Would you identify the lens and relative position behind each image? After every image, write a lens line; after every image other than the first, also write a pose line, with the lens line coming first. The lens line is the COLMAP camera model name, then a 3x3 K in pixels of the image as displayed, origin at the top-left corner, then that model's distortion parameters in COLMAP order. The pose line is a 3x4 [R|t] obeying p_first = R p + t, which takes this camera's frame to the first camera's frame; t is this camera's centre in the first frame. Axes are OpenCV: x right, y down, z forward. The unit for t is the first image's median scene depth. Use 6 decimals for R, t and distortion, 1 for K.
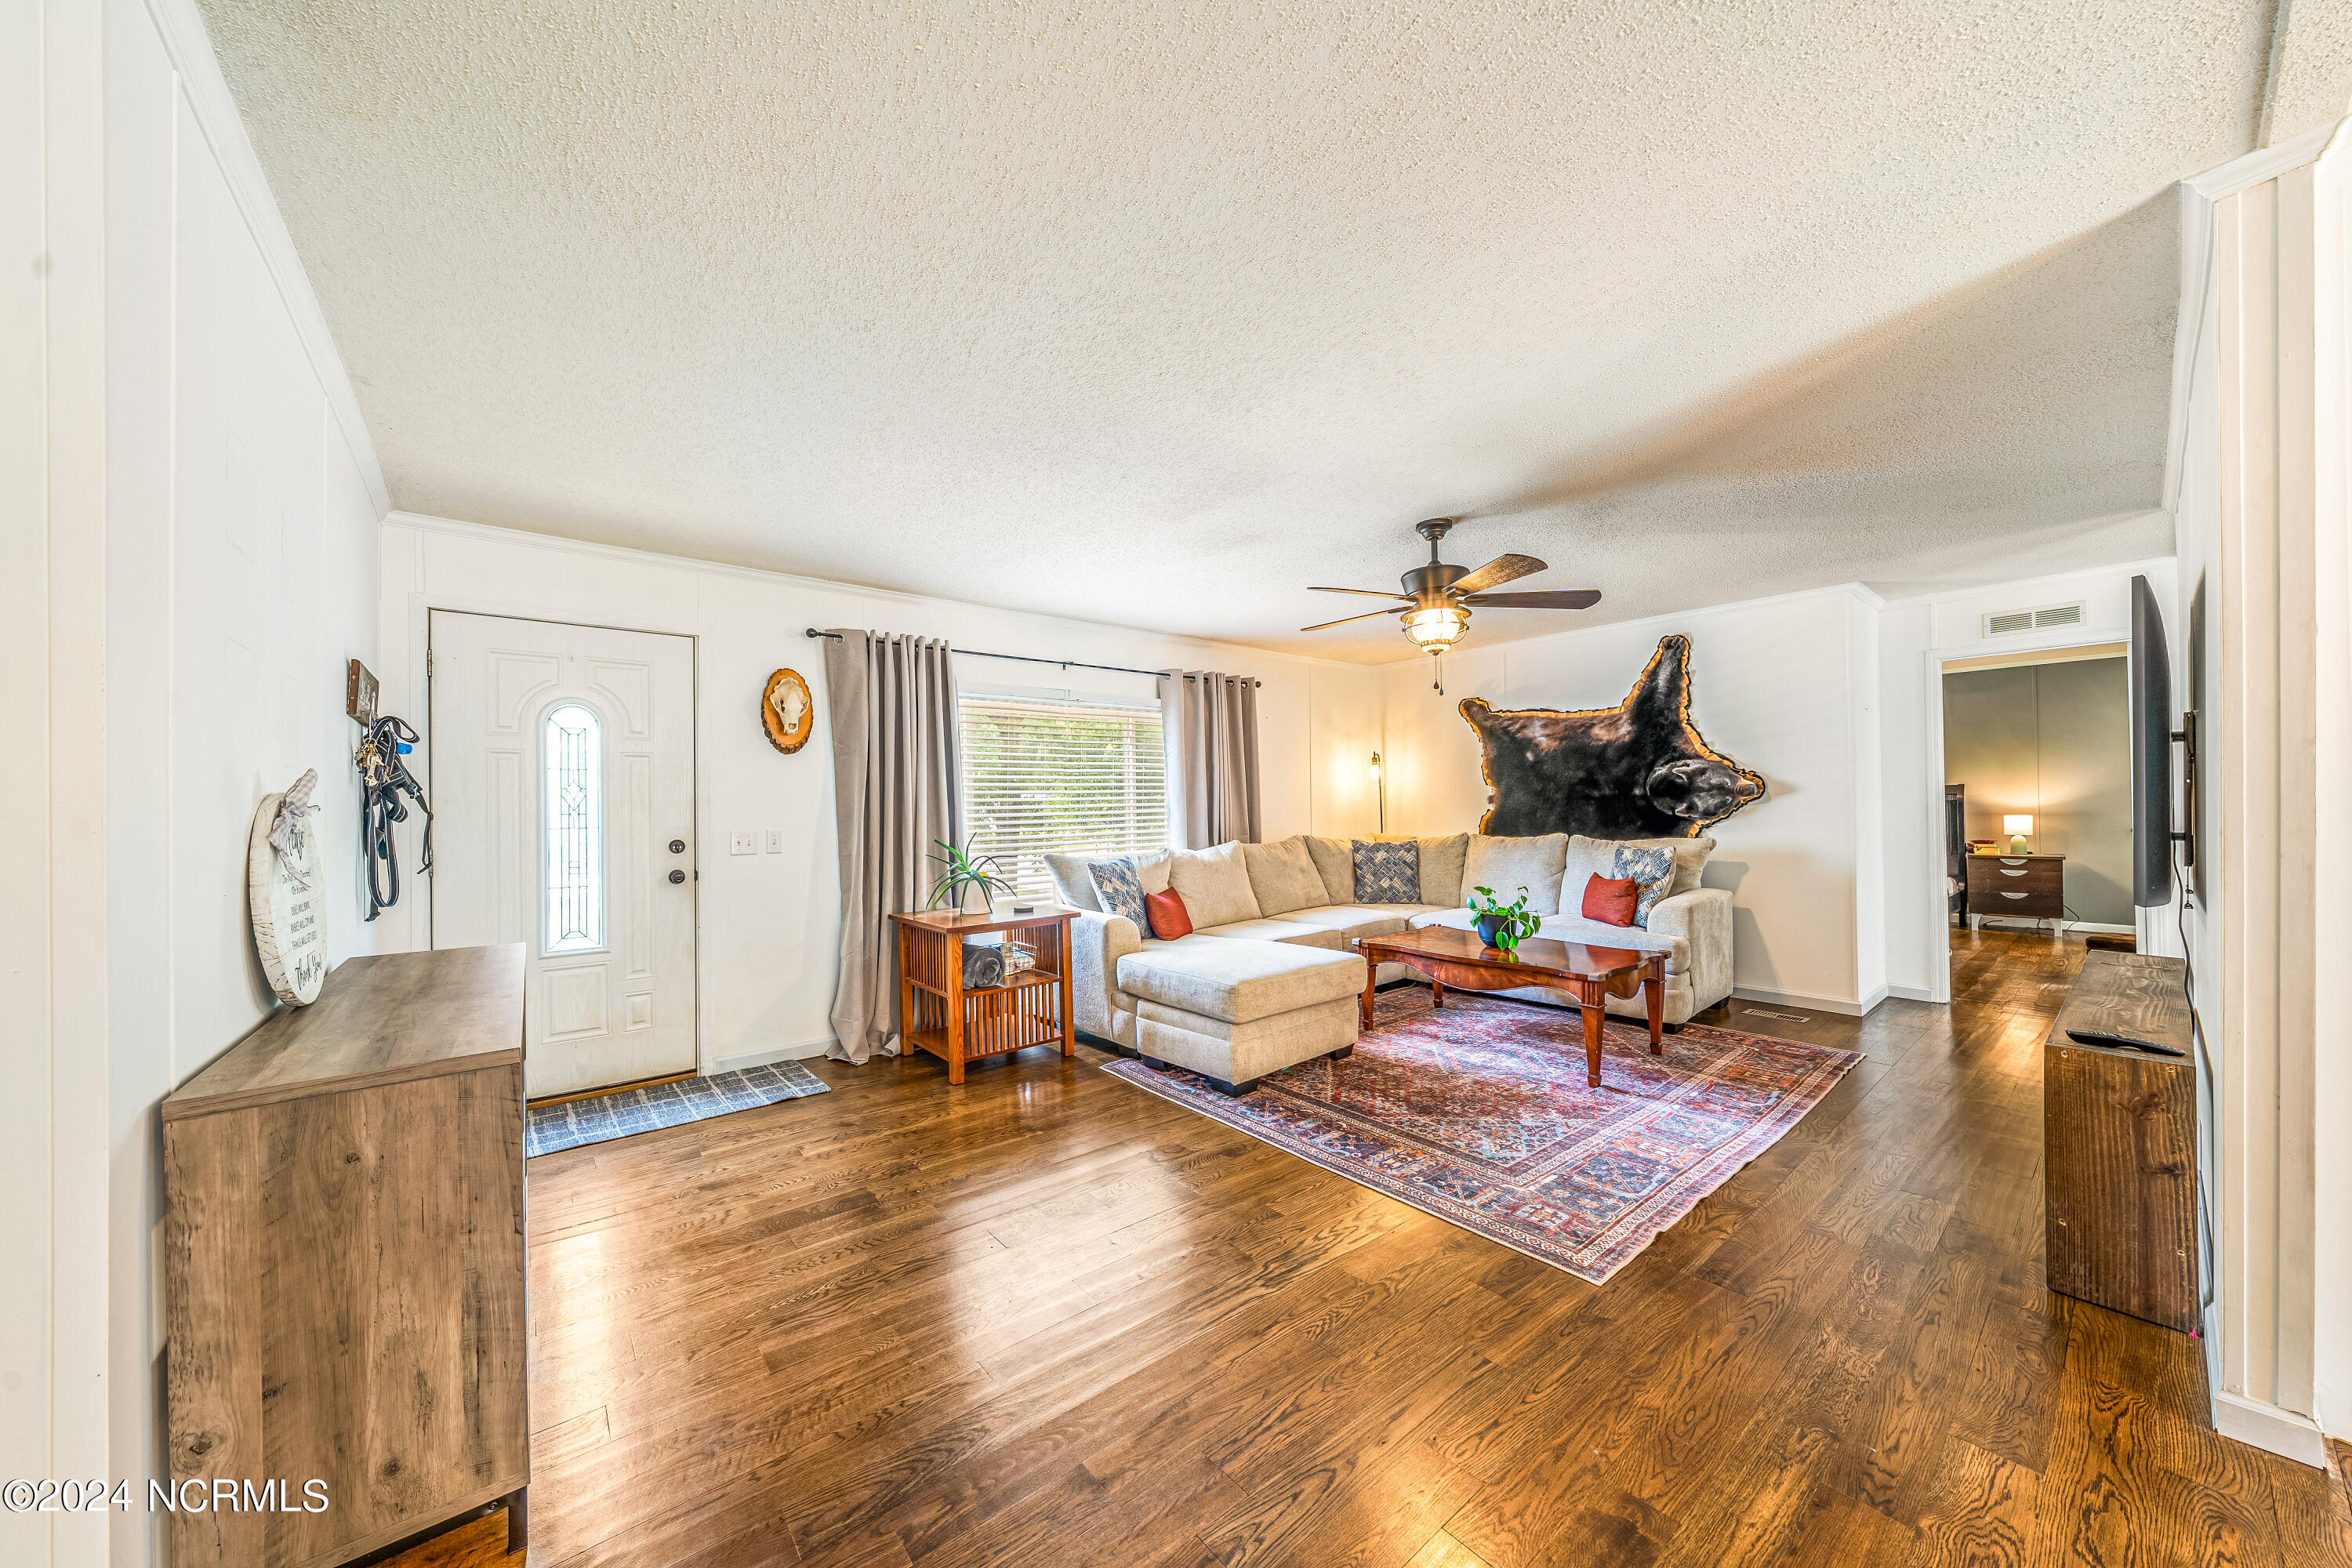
lens RADIAL K [[804.9, 0, 1170.3], [0, 804.9, 806.3], [0, 0, 1]] dist [-0.001483, -0.000130]
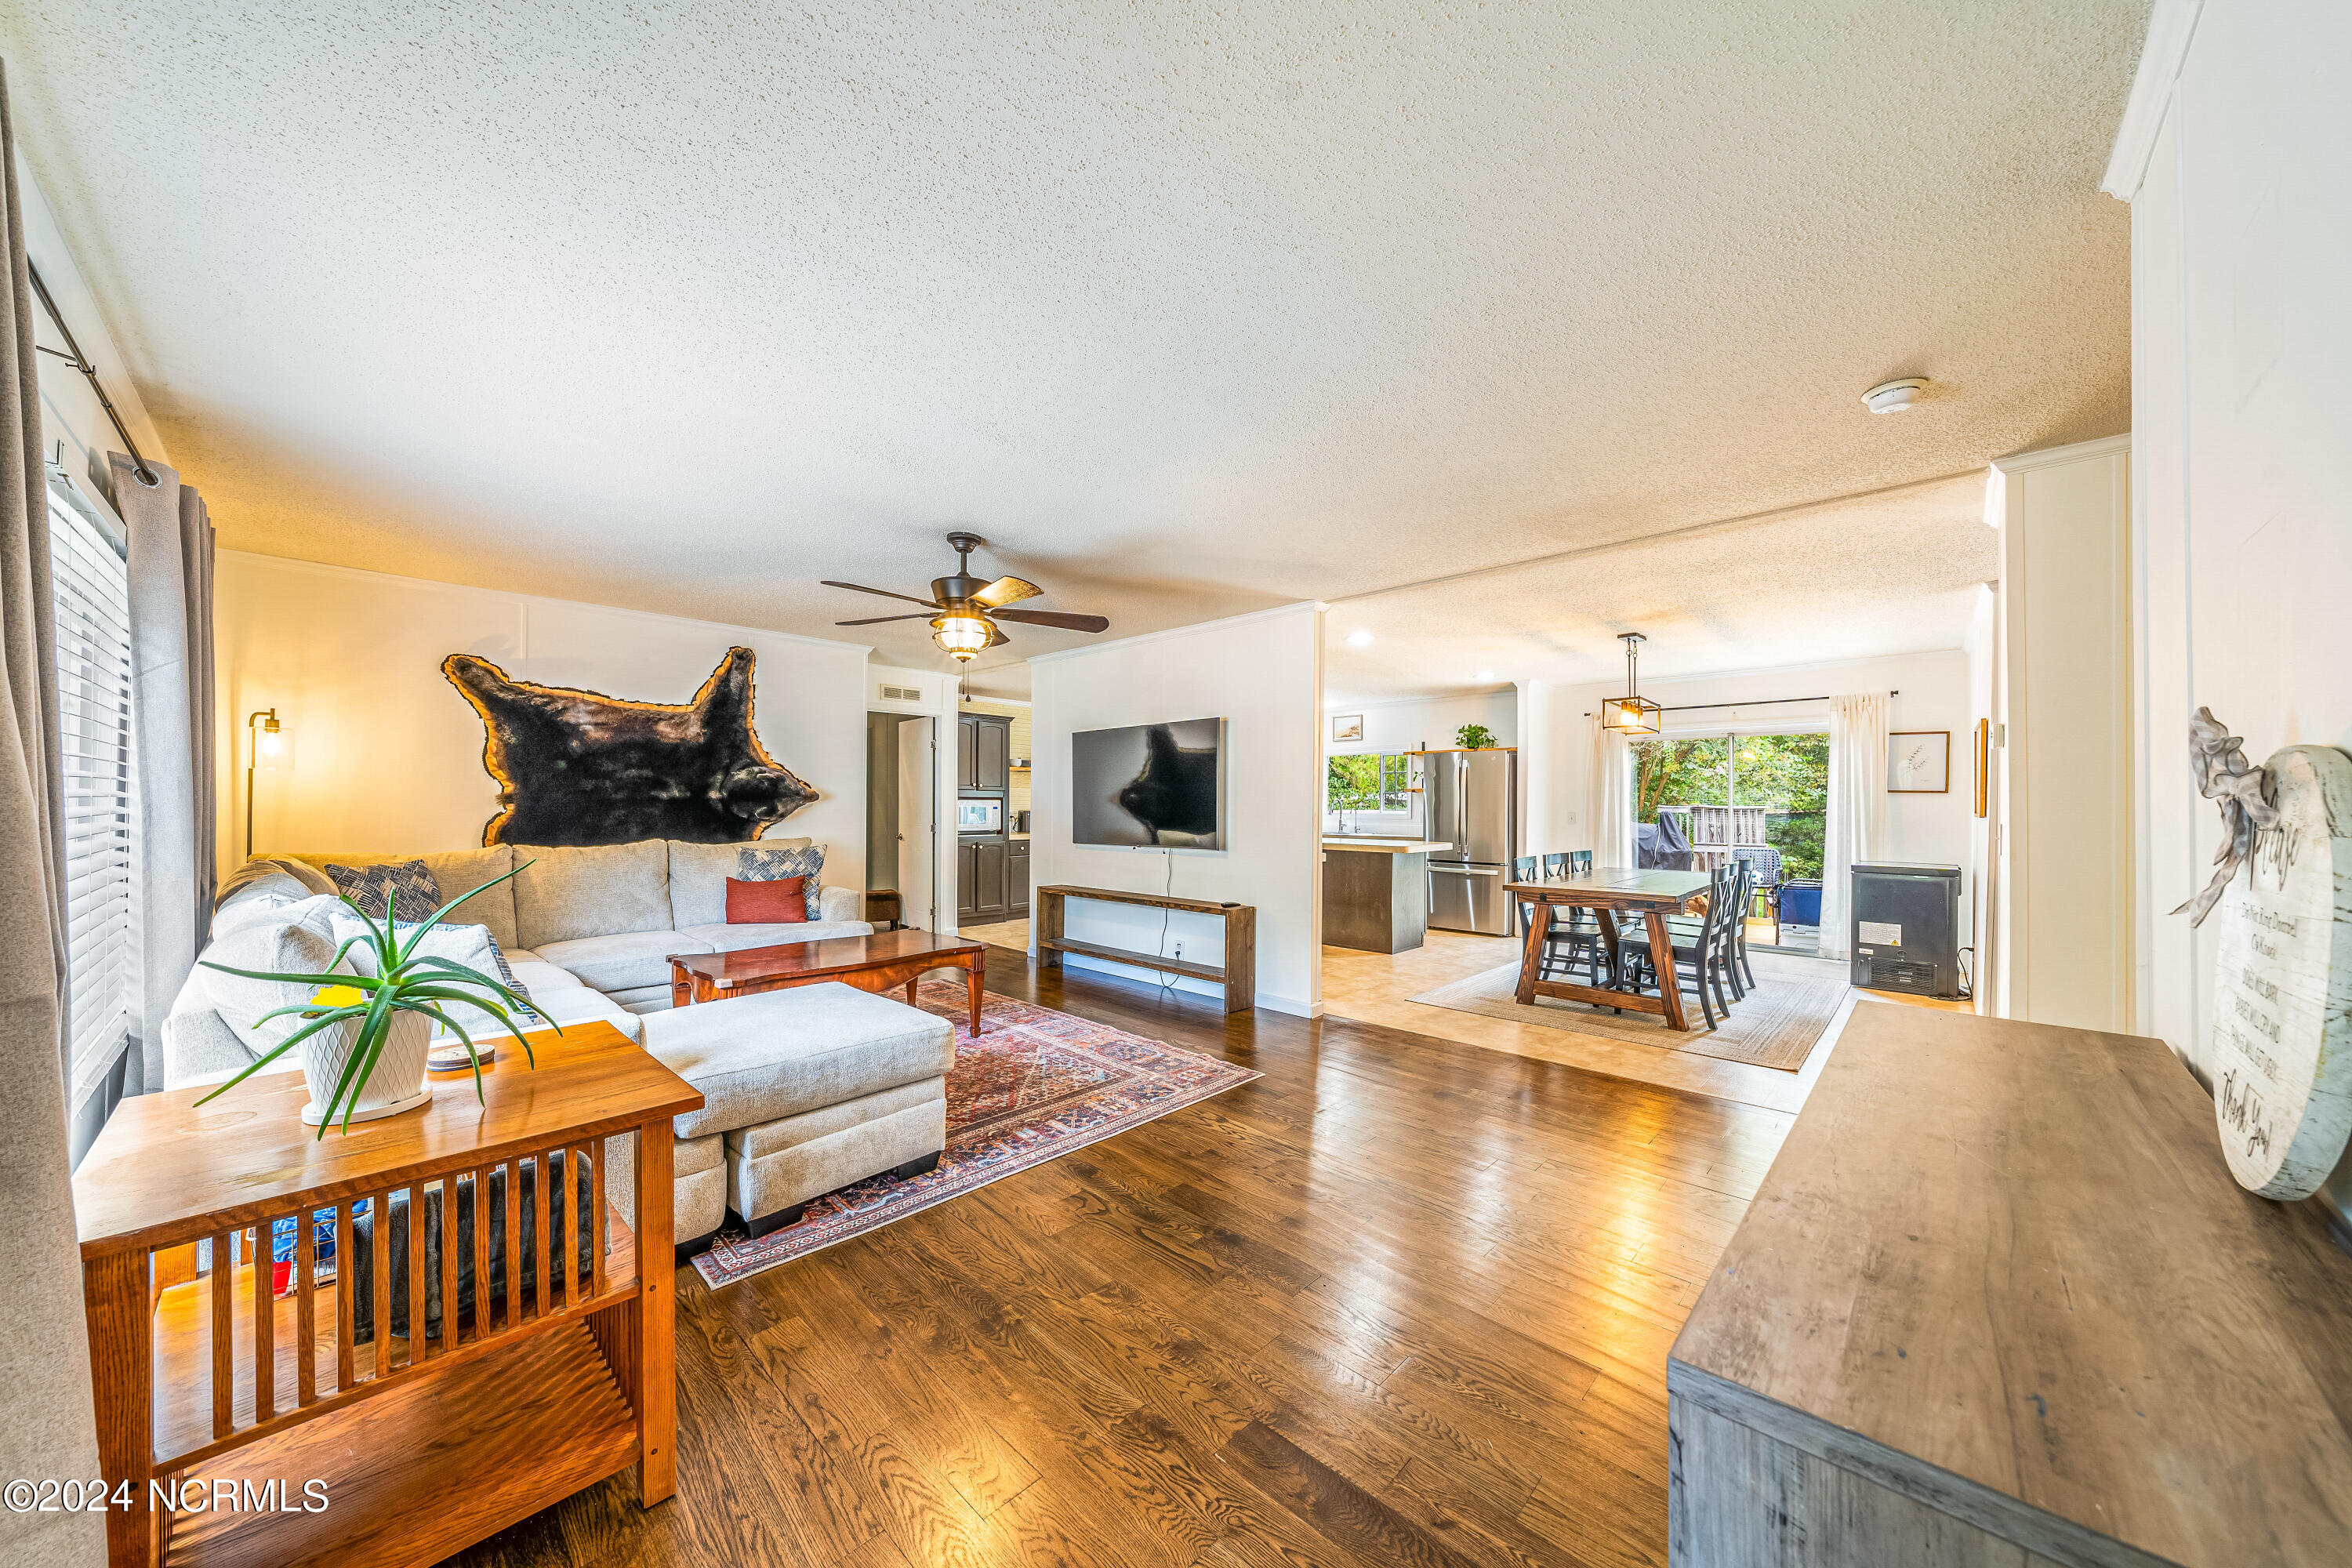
lens RADIAL K [[810.6, 0, 1176.4], [0, 810.6, 794.5], [0, 0, 1]] dist [-0.000838, 0.000011]
pose [[-0.128169, 0.027065, 0.991383, -0.748587], [-0.000832, 0.999624, -0.027398, 0.013402], [-0.991752, -0.004337, -0.128098, 0.859076]]
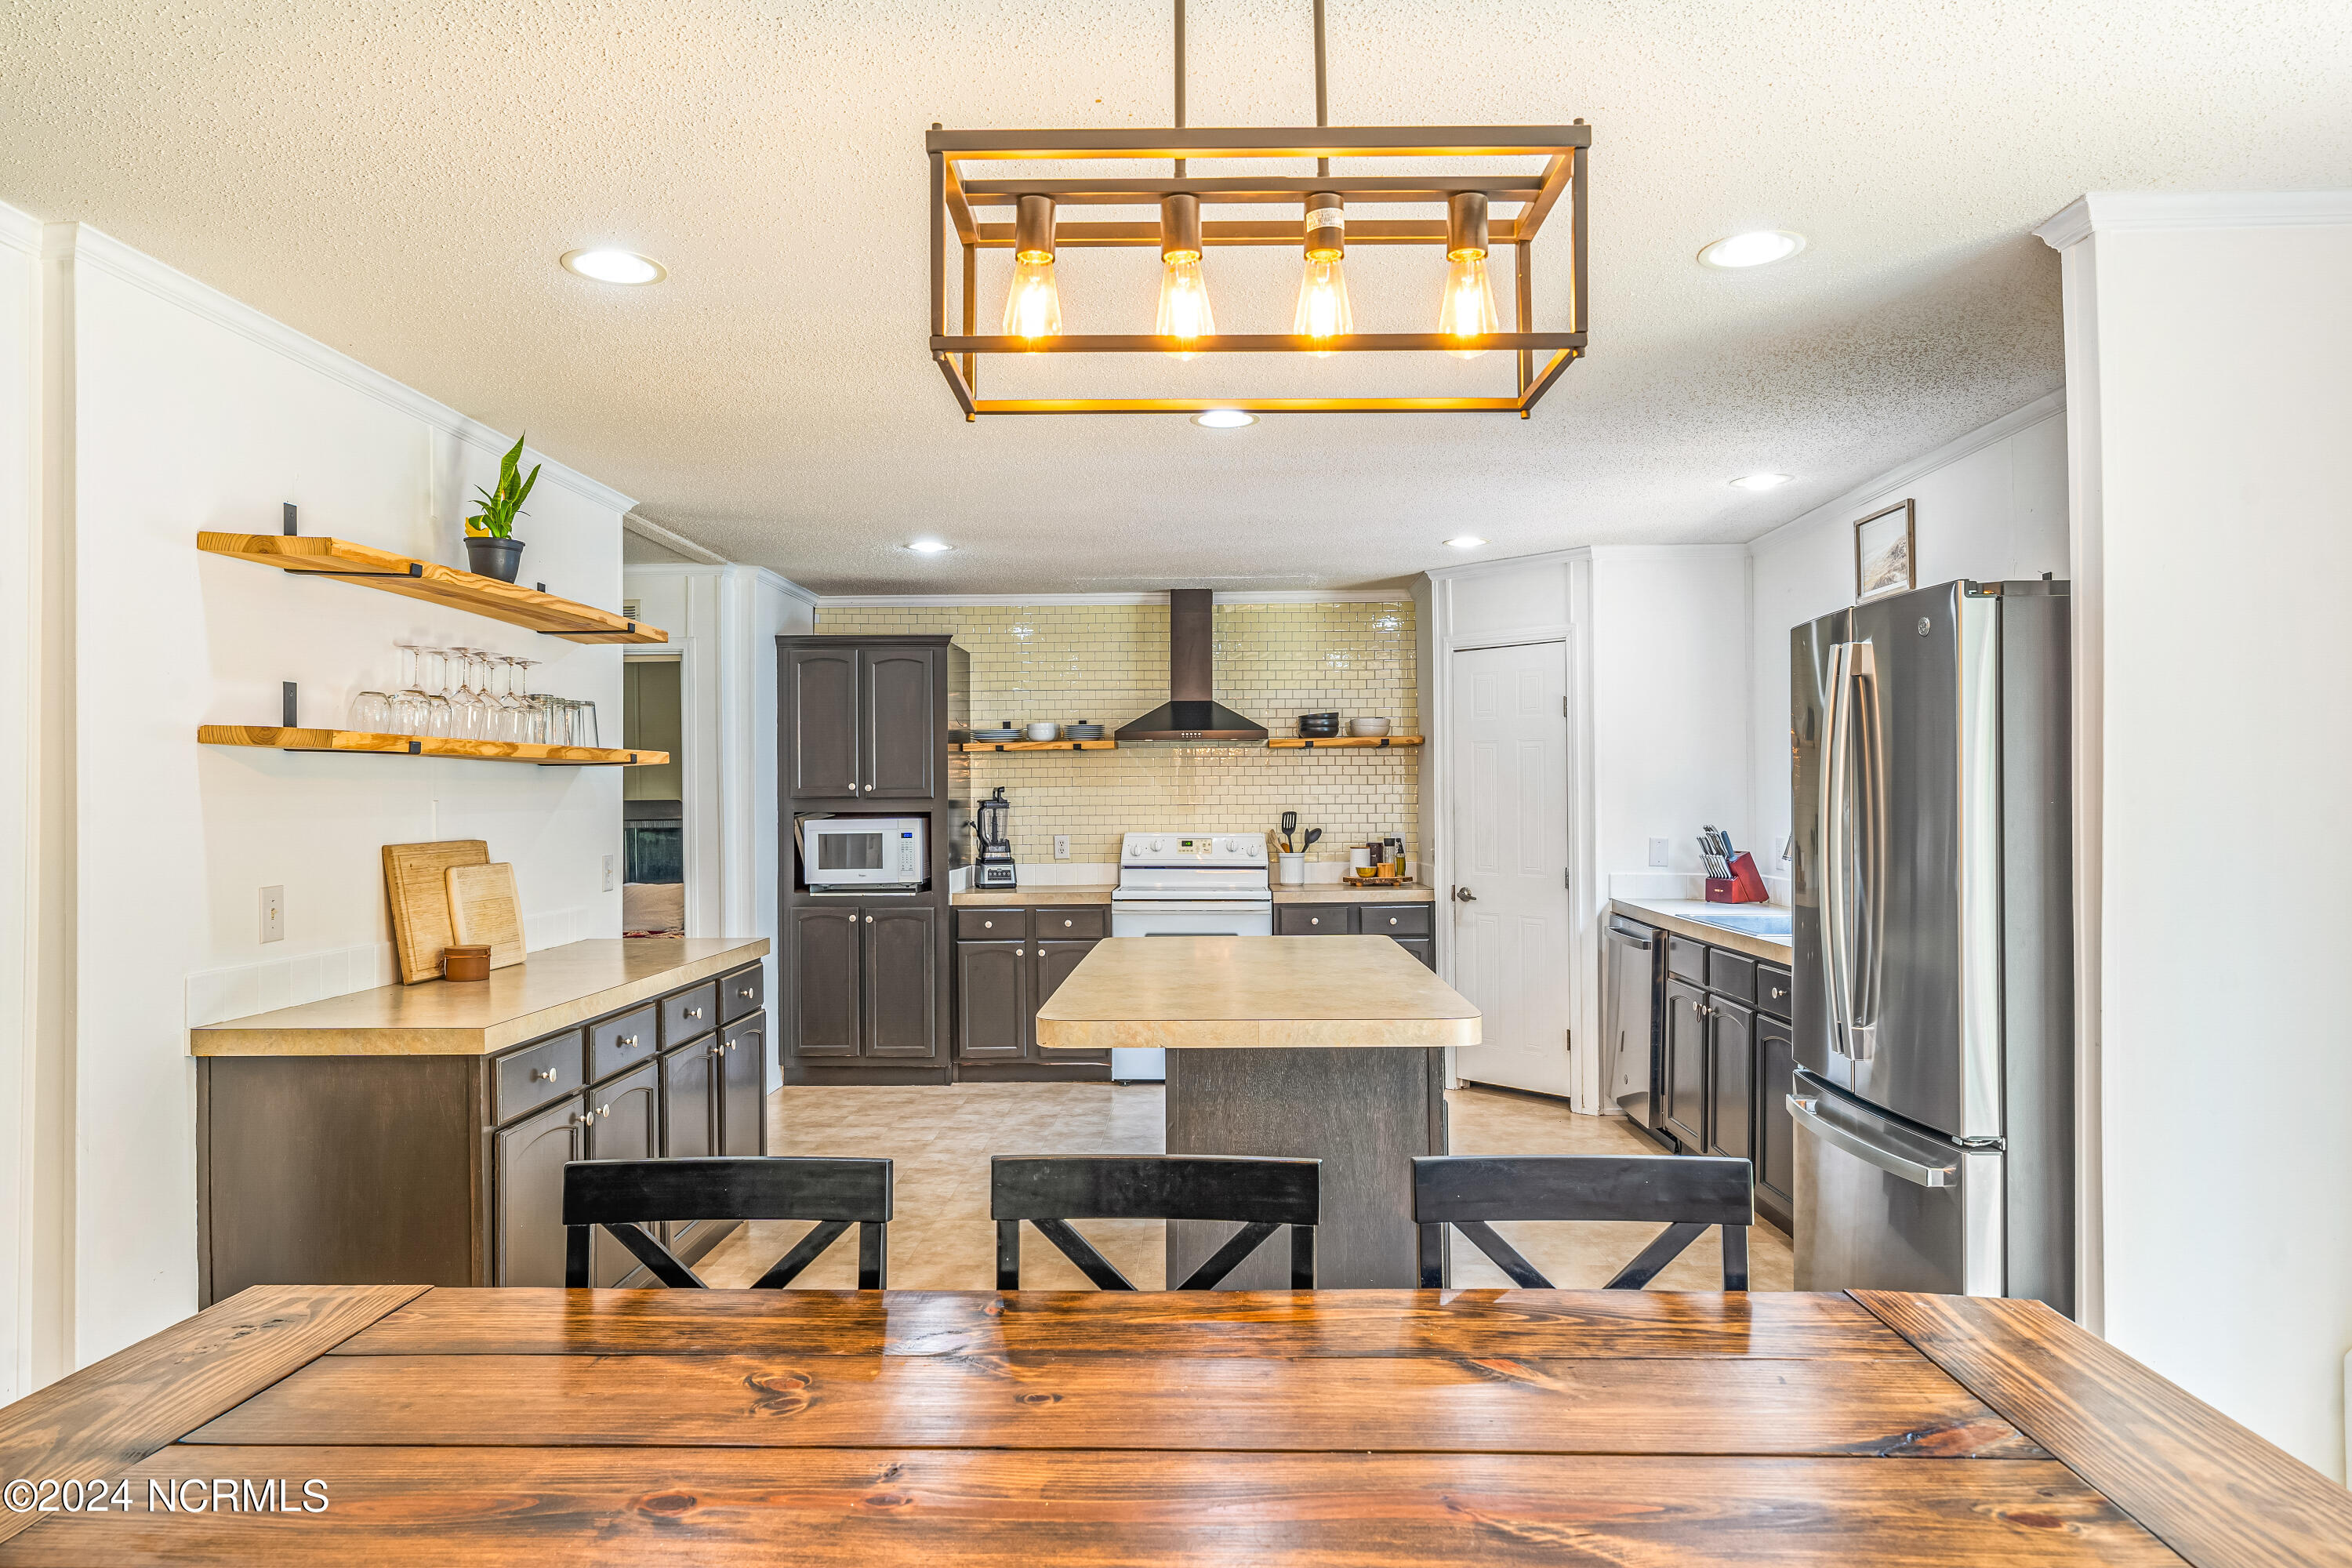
lens RADIAL K [[1476.3, 0, 1177.5], [0, 1476.3, 783.0], [0, 0, 1]] dist [0.003335, 0.000758]
pose [[0.648739, 0.016924, 0.760823, 0.425121], [-0.000130, 0.999755, -0.022128, -0.039438], [-0.761011, 0.014257, 0.648582, -0.523968]]
